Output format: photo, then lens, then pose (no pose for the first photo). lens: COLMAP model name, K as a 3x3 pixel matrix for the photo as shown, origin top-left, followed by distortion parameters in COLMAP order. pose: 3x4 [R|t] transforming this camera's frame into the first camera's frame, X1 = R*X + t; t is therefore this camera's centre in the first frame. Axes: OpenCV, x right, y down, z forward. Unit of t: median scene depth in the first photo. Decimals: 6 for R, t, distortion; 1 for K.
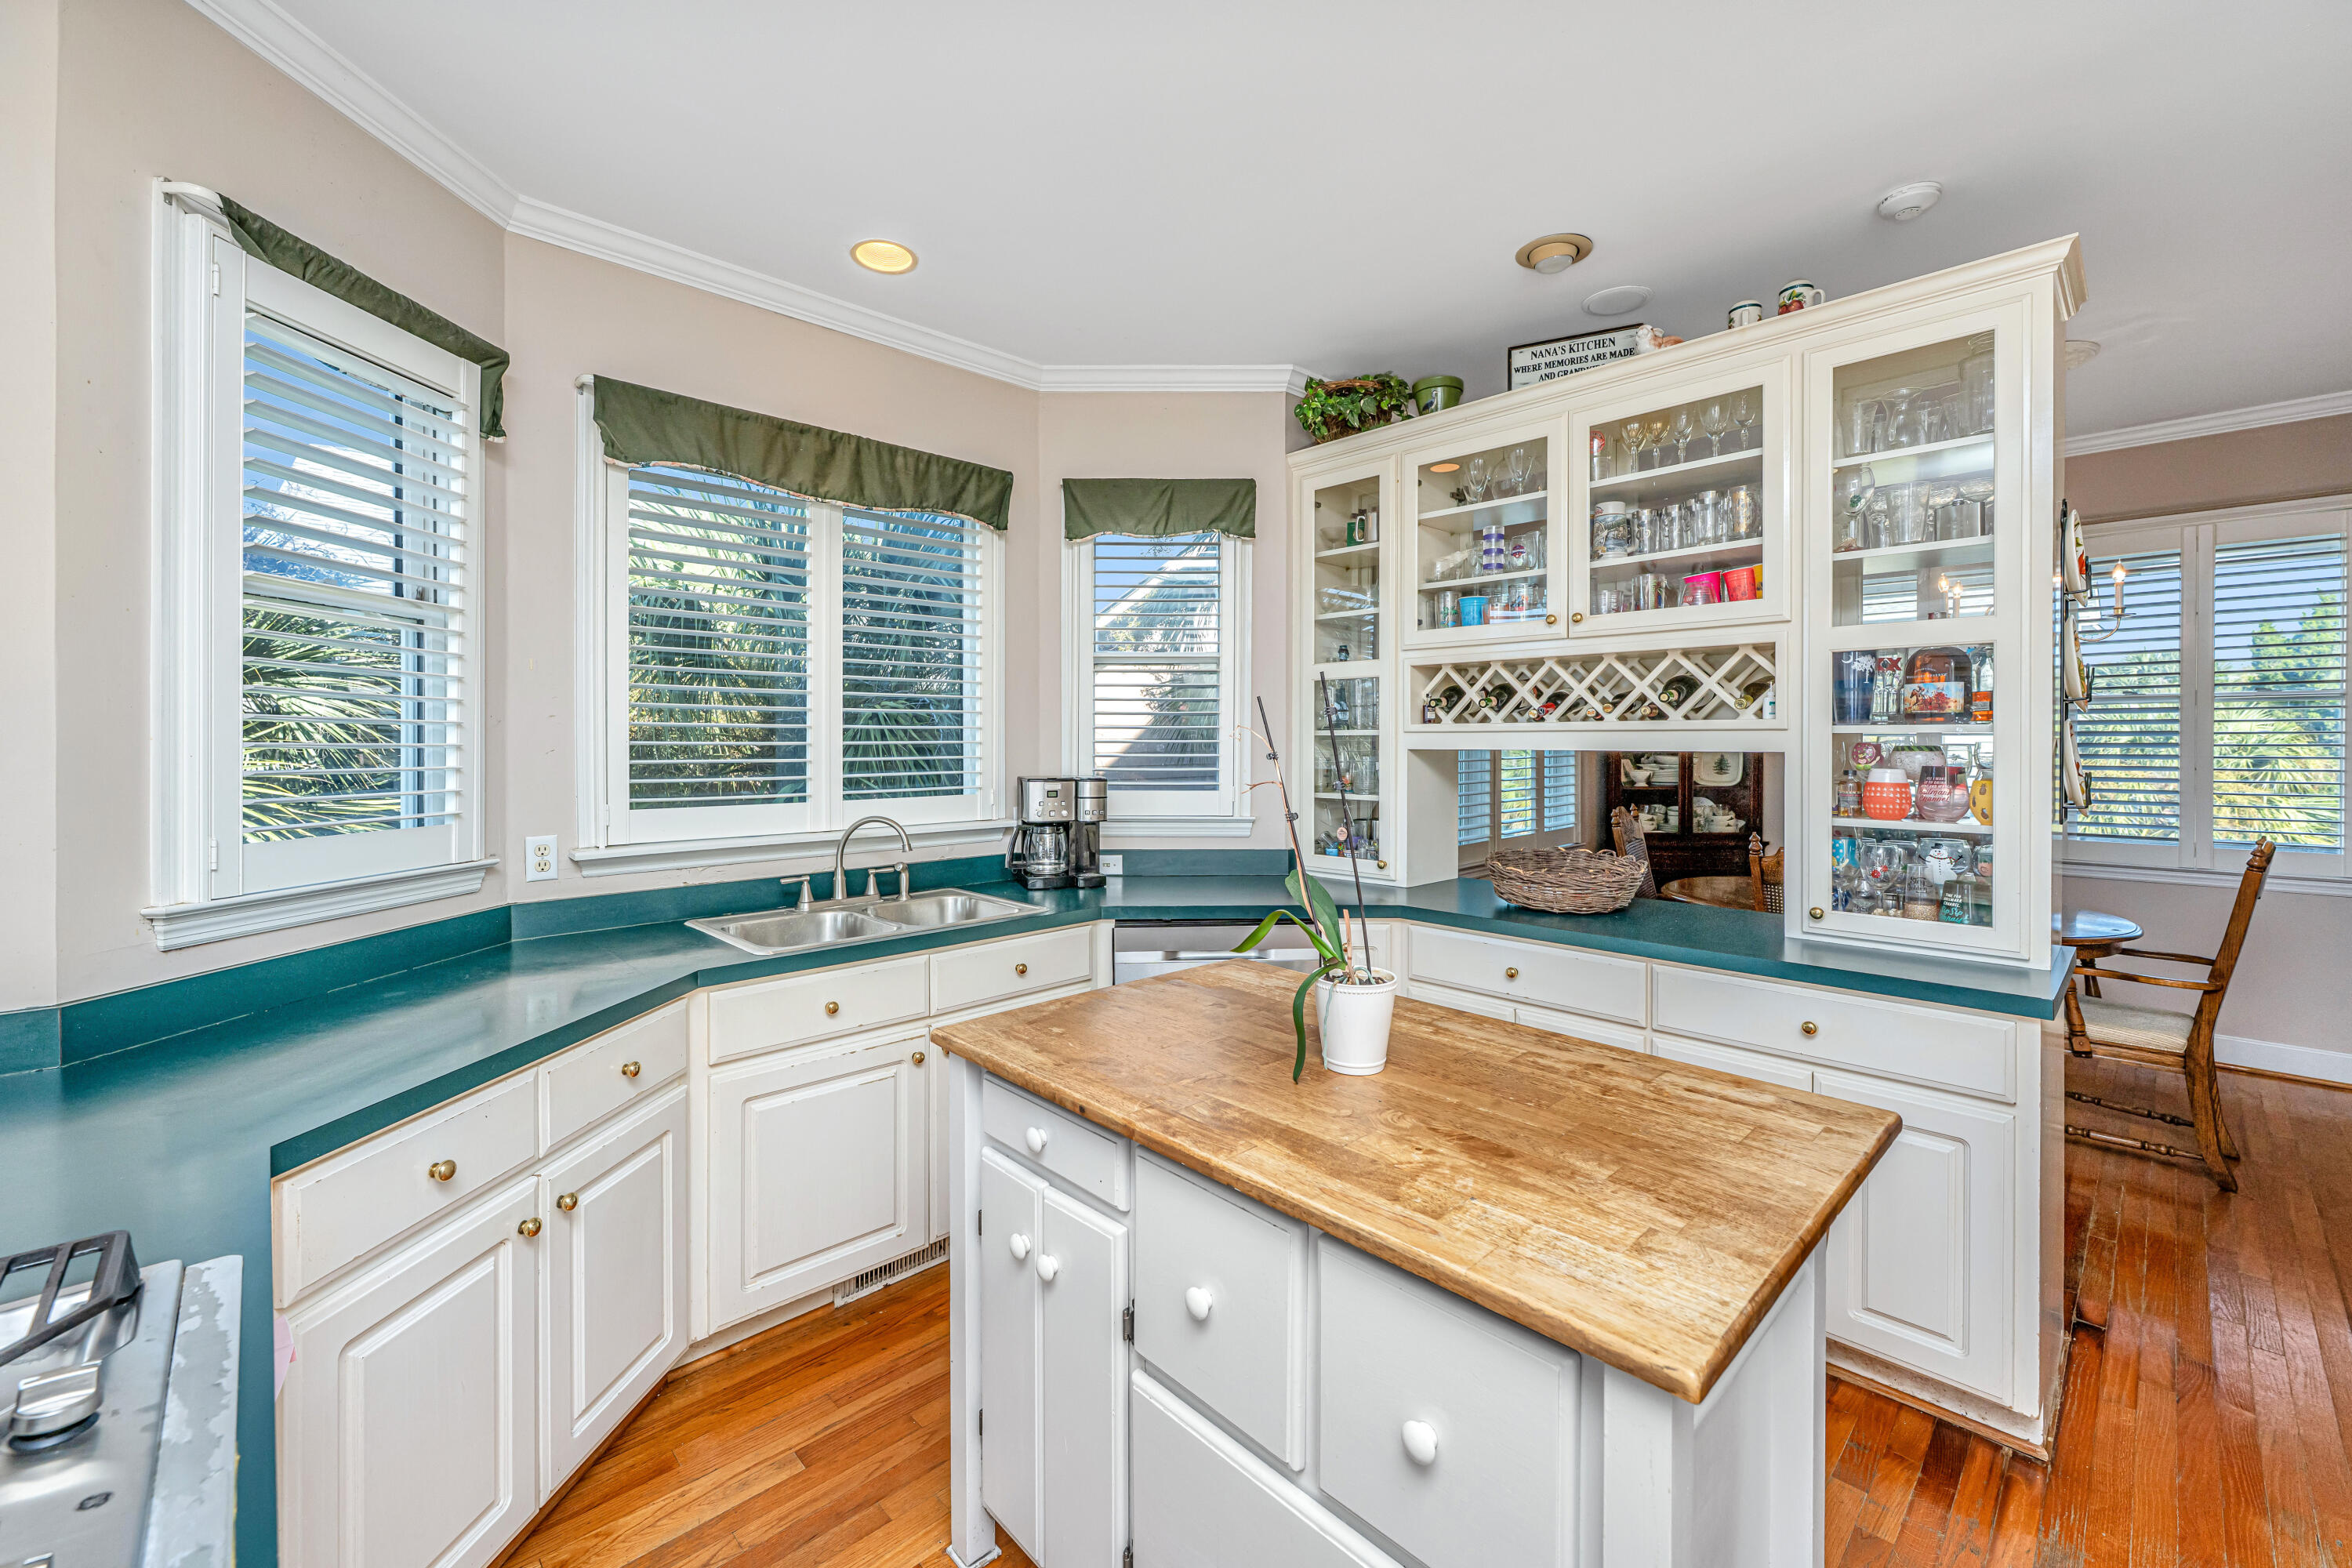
lens RADIAL K [[929.4, 0, 1167.1], [0, 929.4, 766.0], [0, 0, 1]] dist [0.000773, 0.000334]
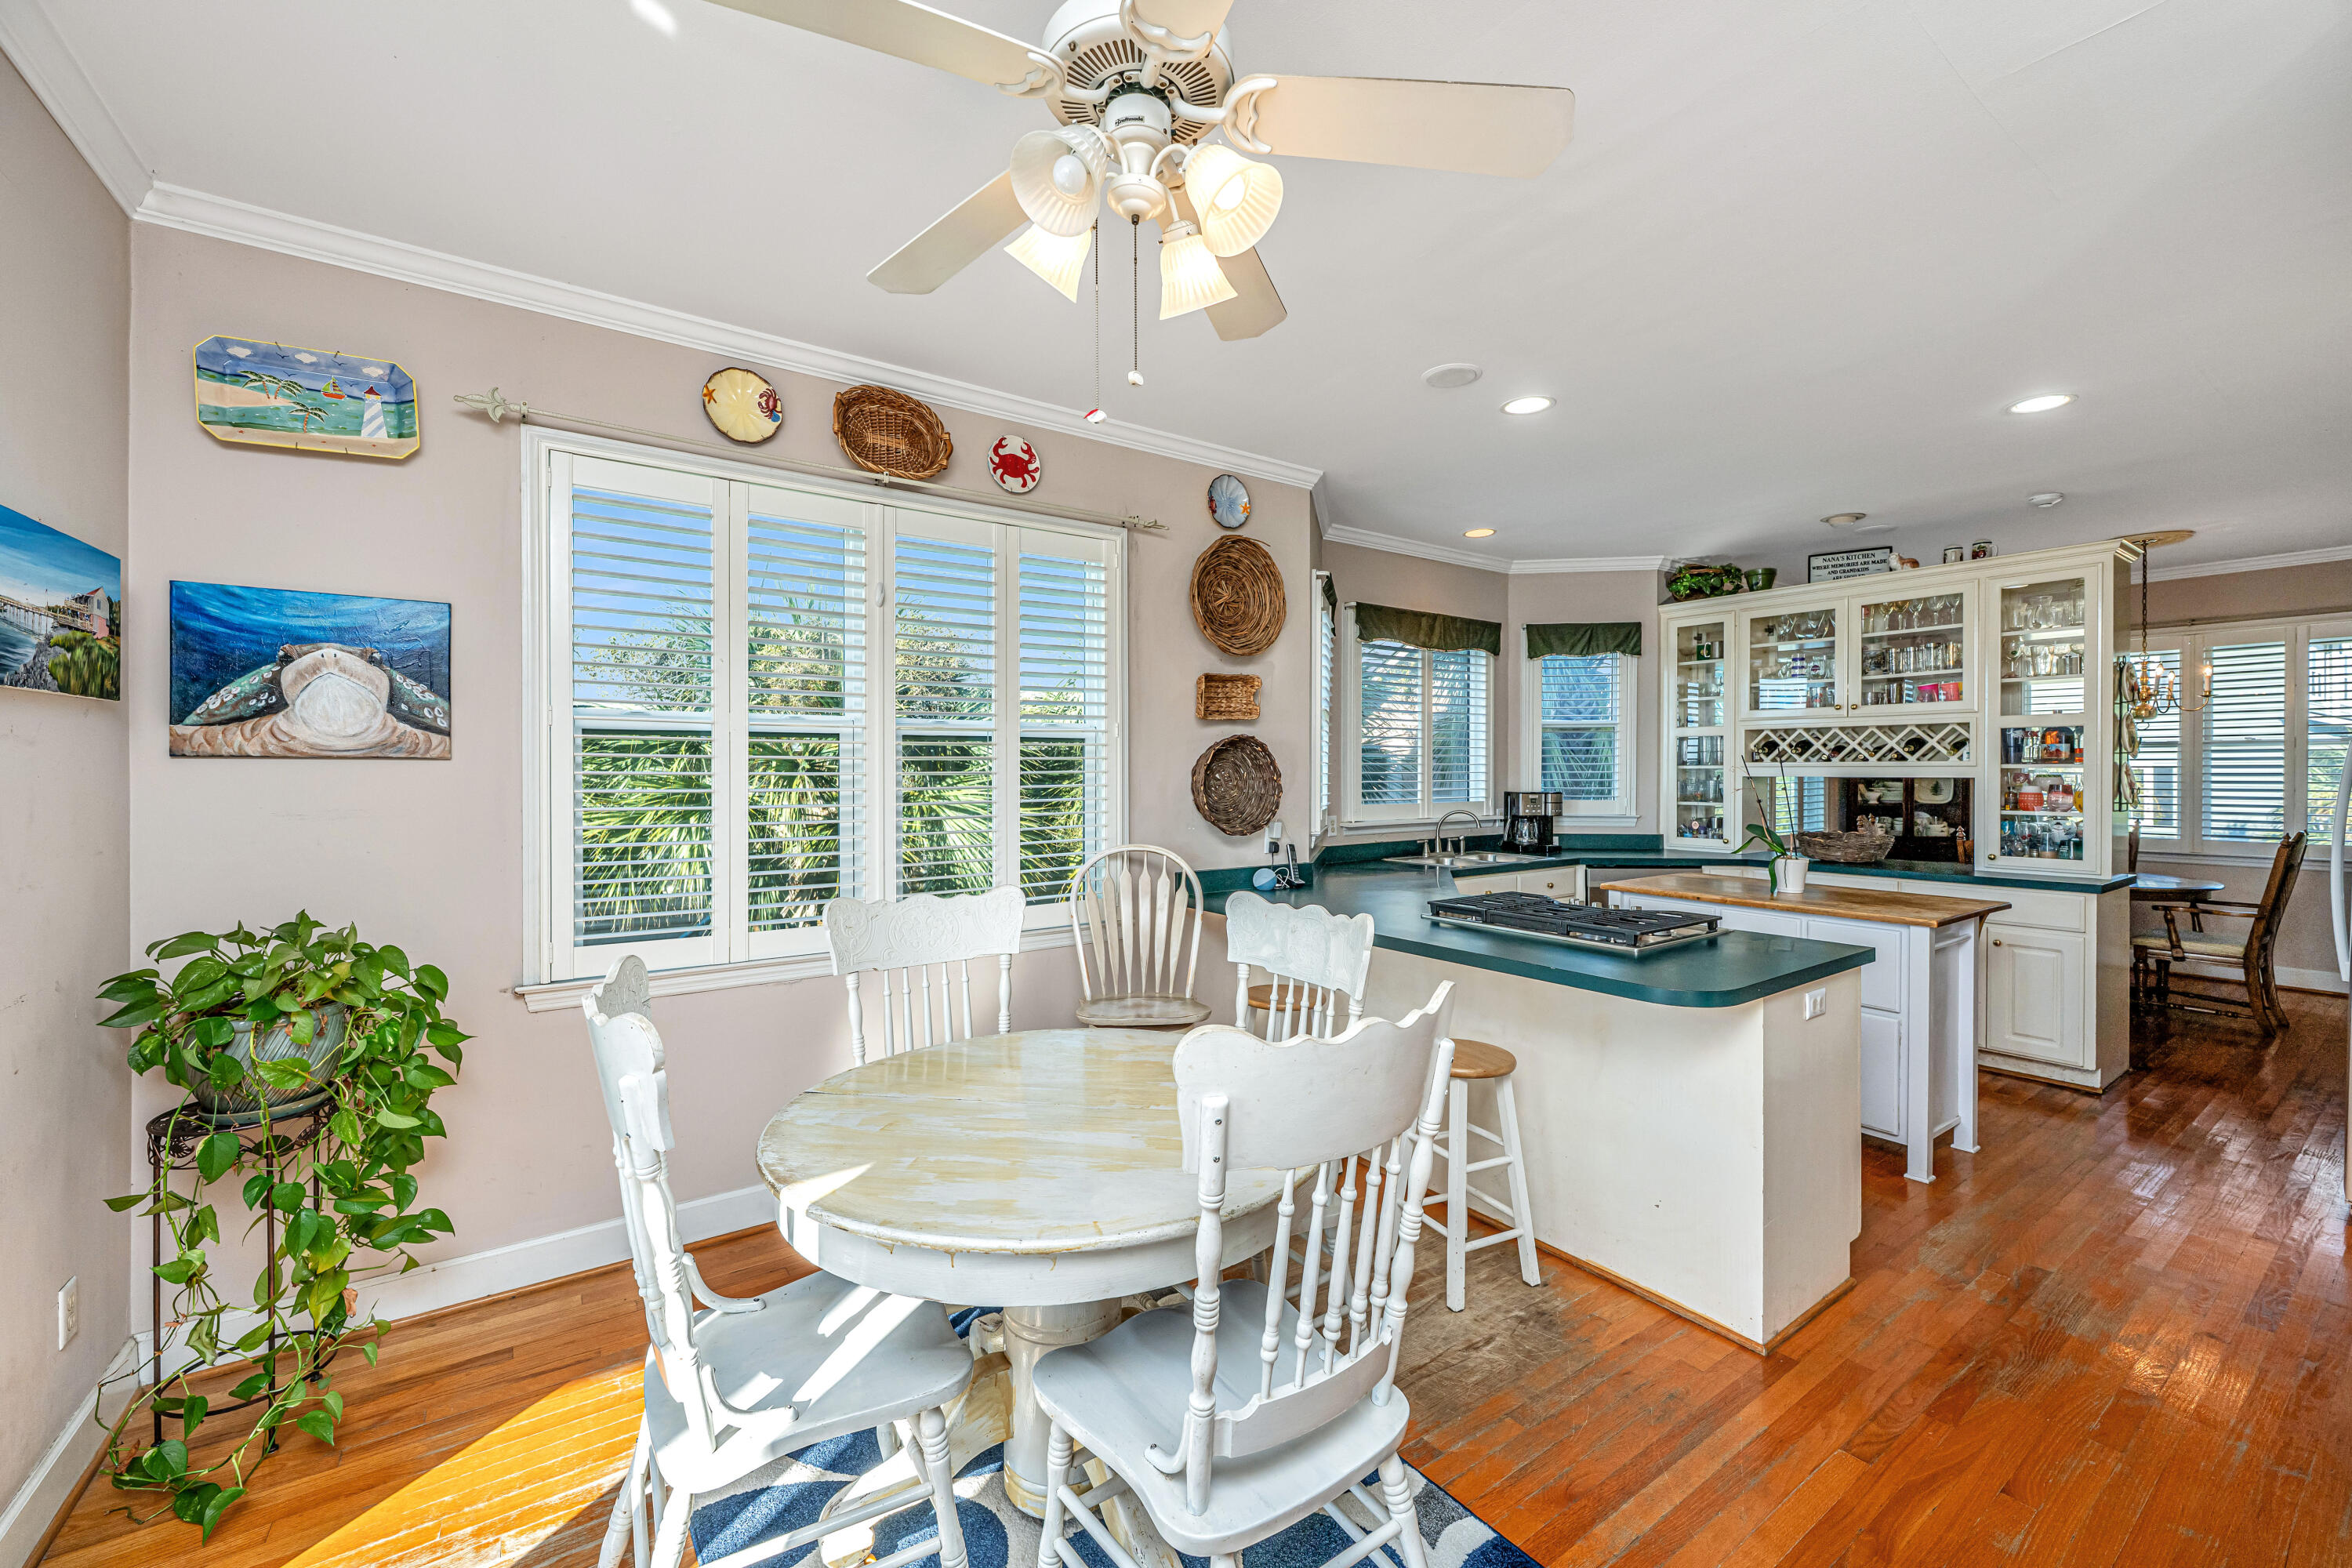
lens RADIAL K [[928.5, 0, 1170.2], [0, 928.5, 791.3], [0, 0, 1]] dist [0.002378, 0.000200]
pose [[0.989051, 0.003927, -0.147521, -0.599486], [-0.004557, 0.999982, -0.003934, 0.024083], [0.147502, 0.004563, 0.989051, -0.984485]]
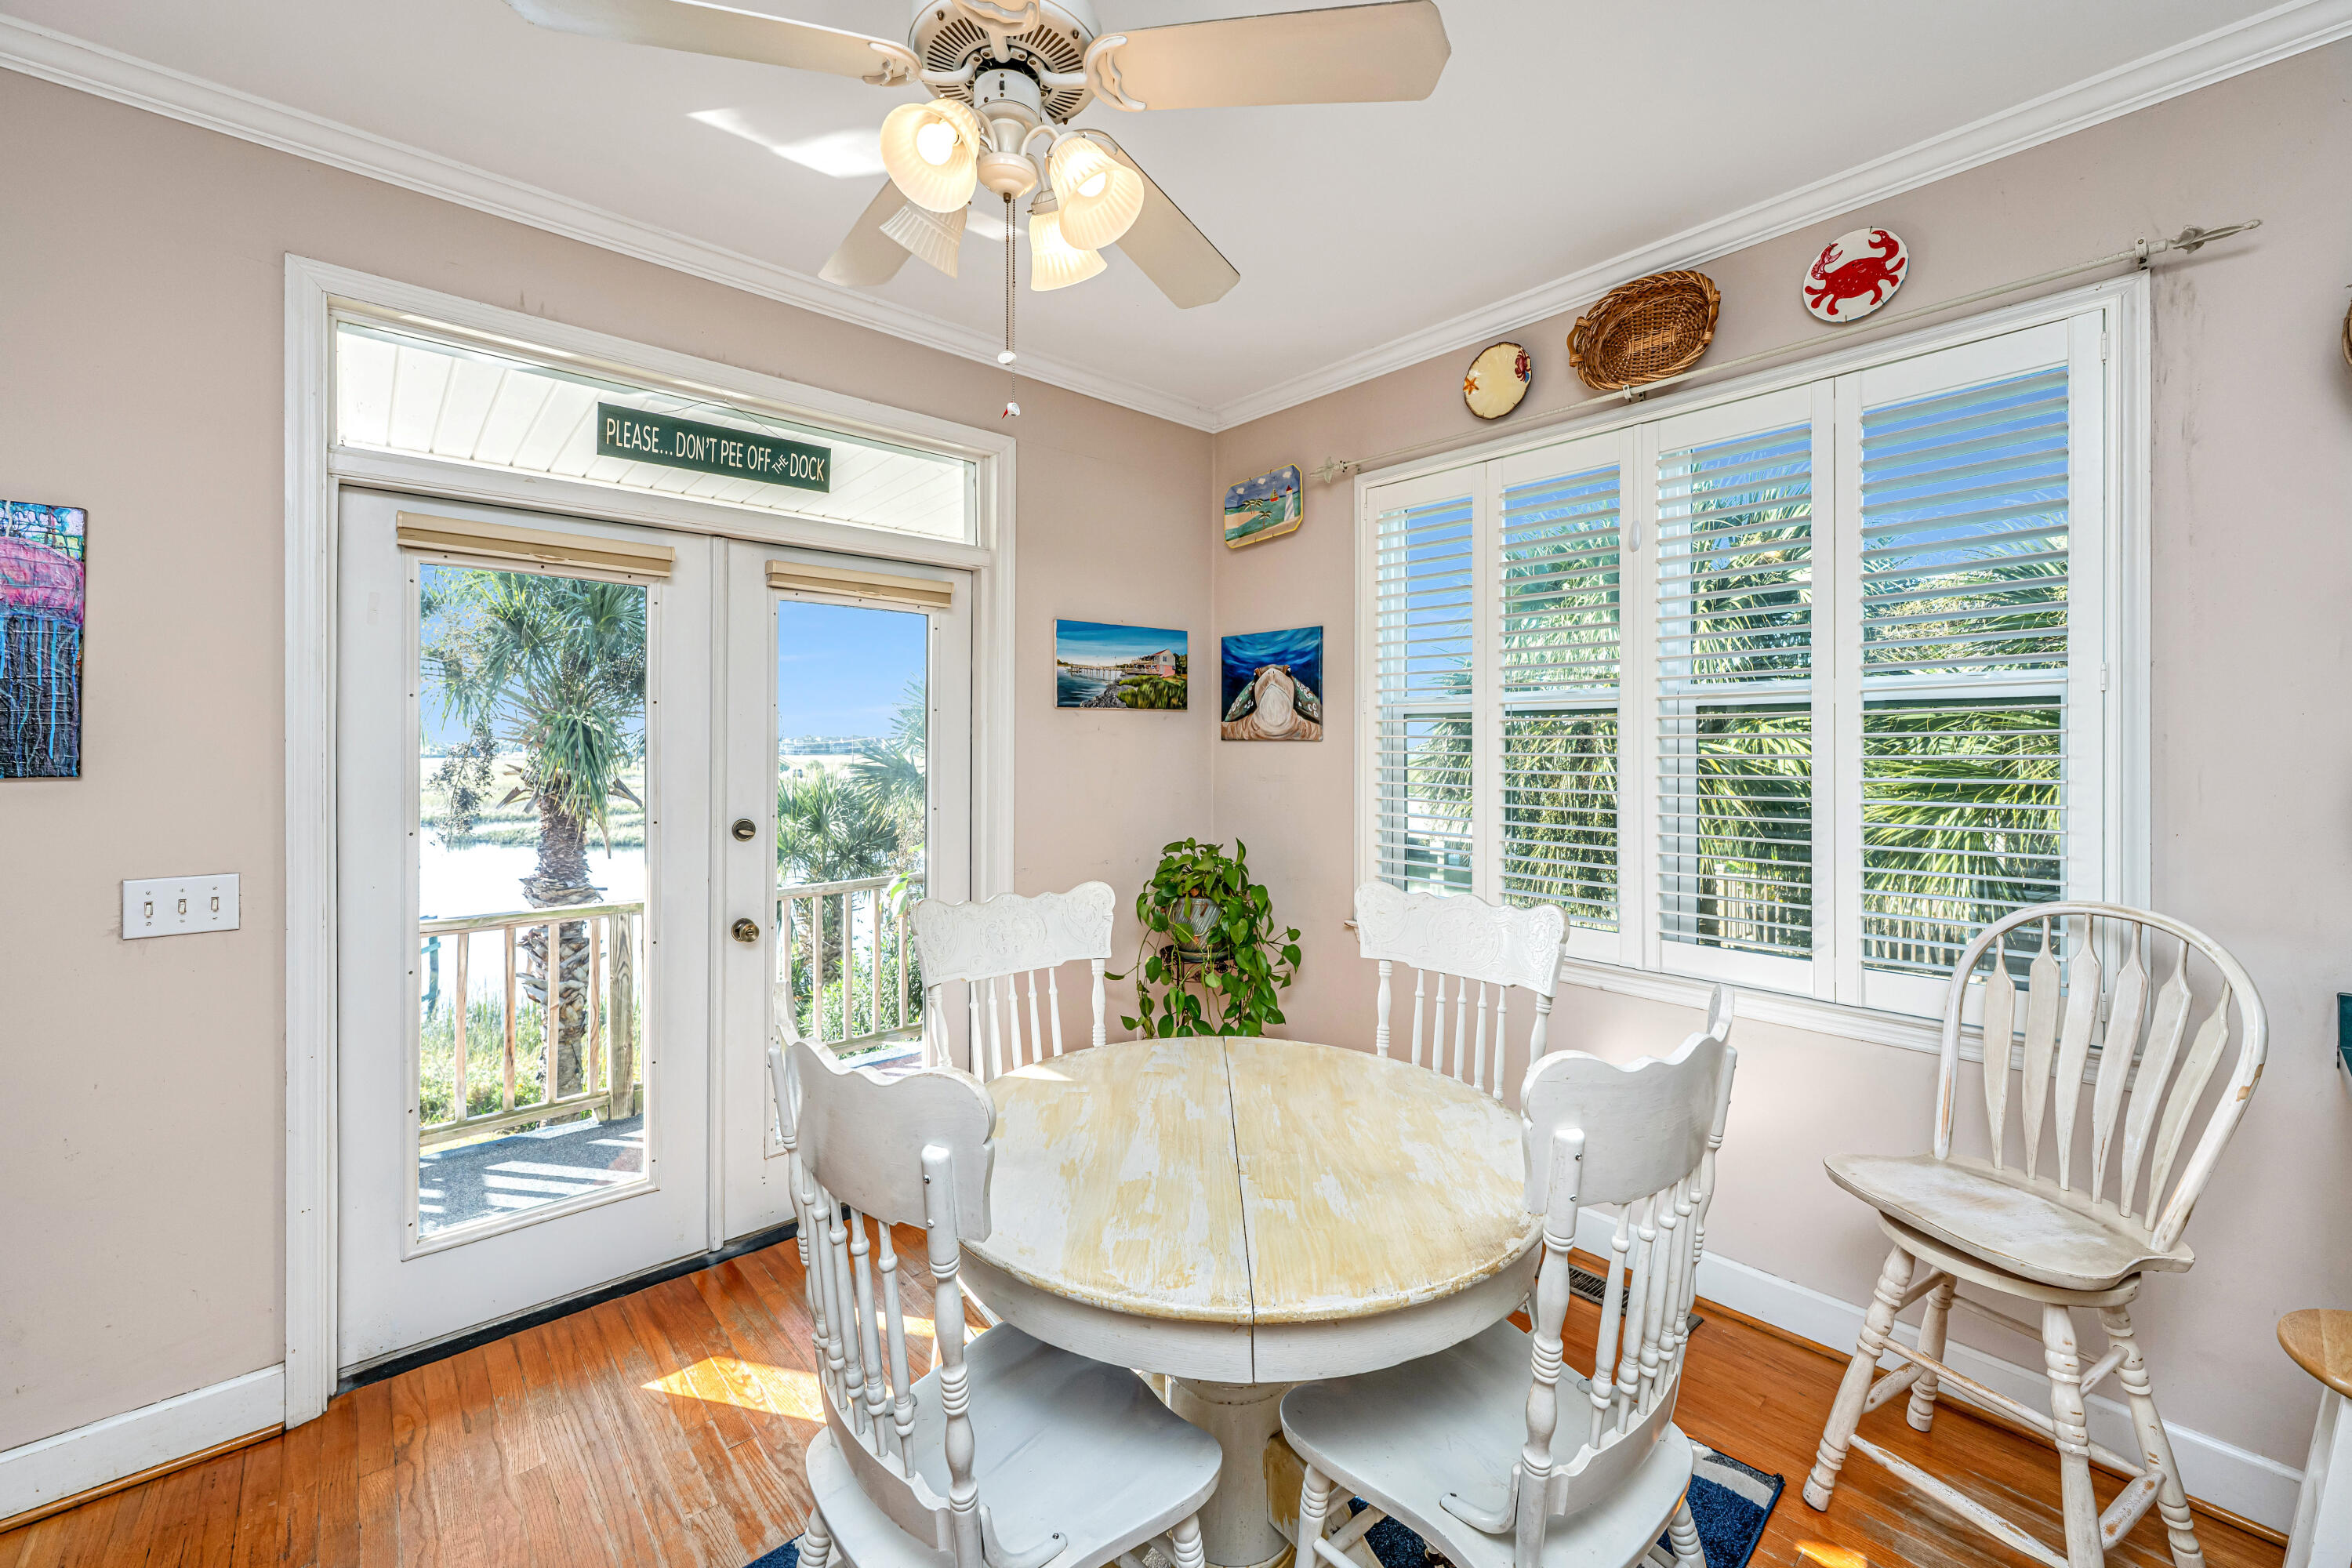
lens RADIAL K [[957.3, 0, 1161.2], [0, 957.3, 747.8], [0, 0, 1]] dist [0.000605, -0.000023]
pose [[-0.023860, 0.002091, -0.999713, -0.196150], [-0.029035, 0.999575, 0.002783, 0.005347], [0.999294, 0.029093, -0.023789, -0.413877]]
